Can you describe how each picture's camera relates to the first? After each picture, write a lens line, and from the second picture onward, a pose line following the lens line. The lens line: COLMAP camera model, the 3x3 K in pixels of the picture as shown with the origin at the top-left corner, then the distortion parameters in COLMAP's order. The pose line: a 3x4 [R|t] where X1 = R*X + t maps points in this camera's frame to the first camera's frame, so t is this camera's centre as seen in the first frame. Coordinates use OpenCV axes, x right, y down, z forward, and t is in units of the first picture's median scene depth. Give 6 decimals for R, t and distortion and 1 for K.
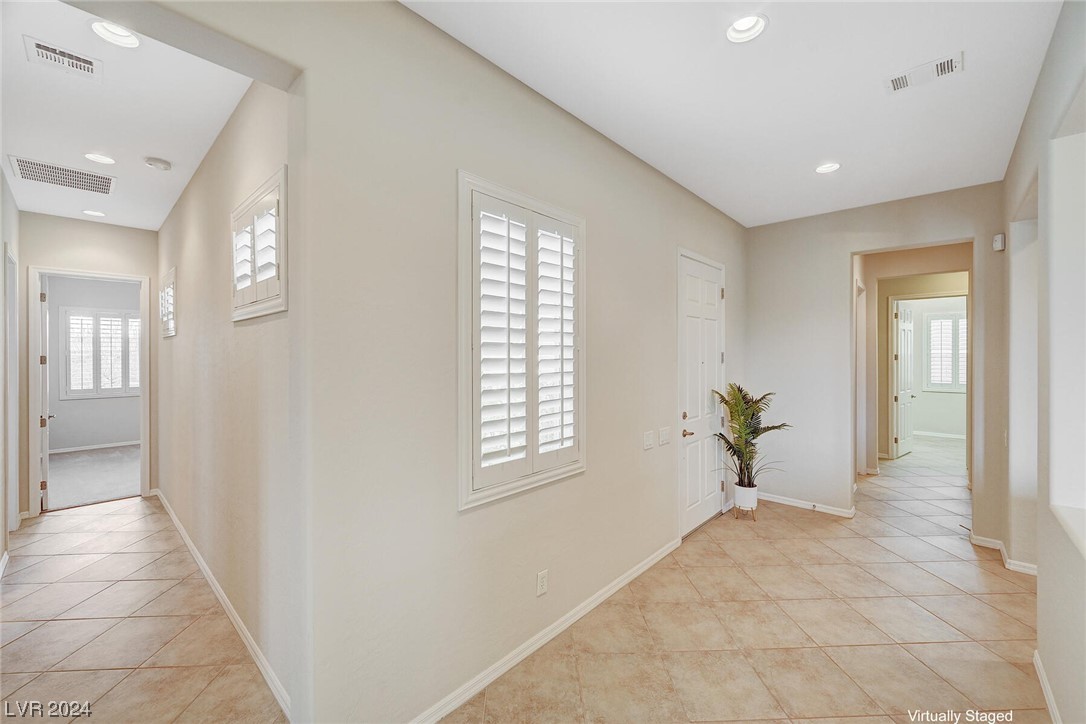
lens RADIAL K [[433.3, 0, 545.6], [0, 433.3, 355.5], [0, 0, 1]] dist [0.001064, 0.000171]
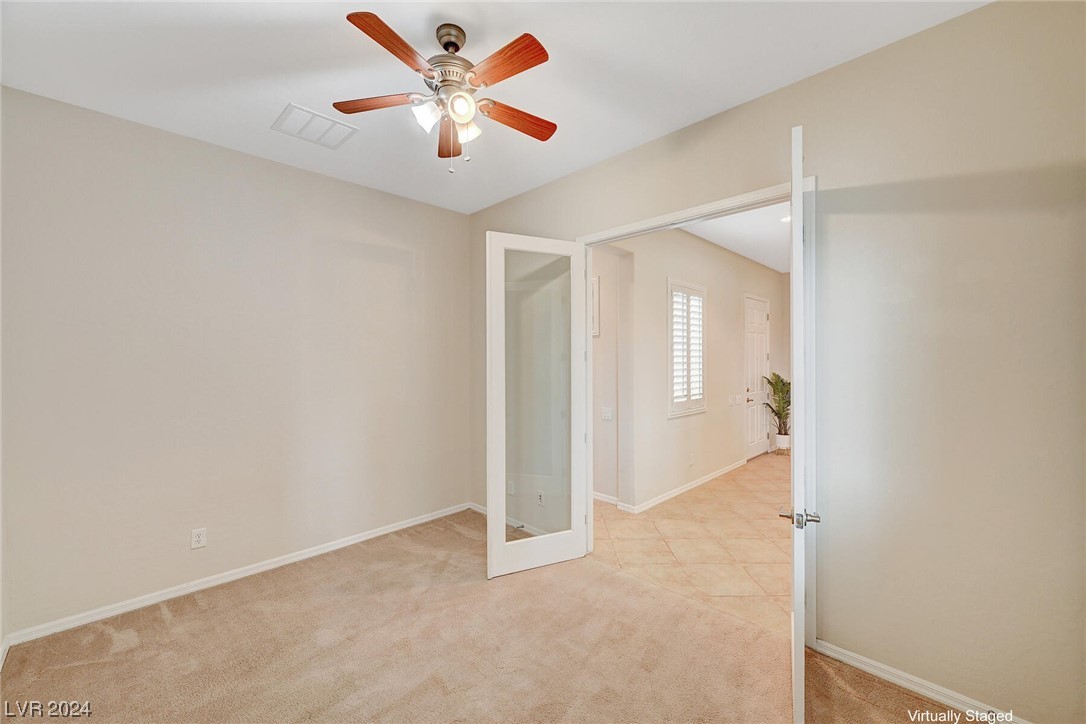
lens RADIAL K [[433.3, 0, 542.2], [0, 433.3, 359.0], [0, 0, 1]] dist [0.001064, 0.000171]
pose [[0.998900, 0.000010, -0.046890, -0.424998], [0.000121, 0.999996, 0.002784, 0.011027], [0.046890, -0.002786, 0.998896, -0.778336]]
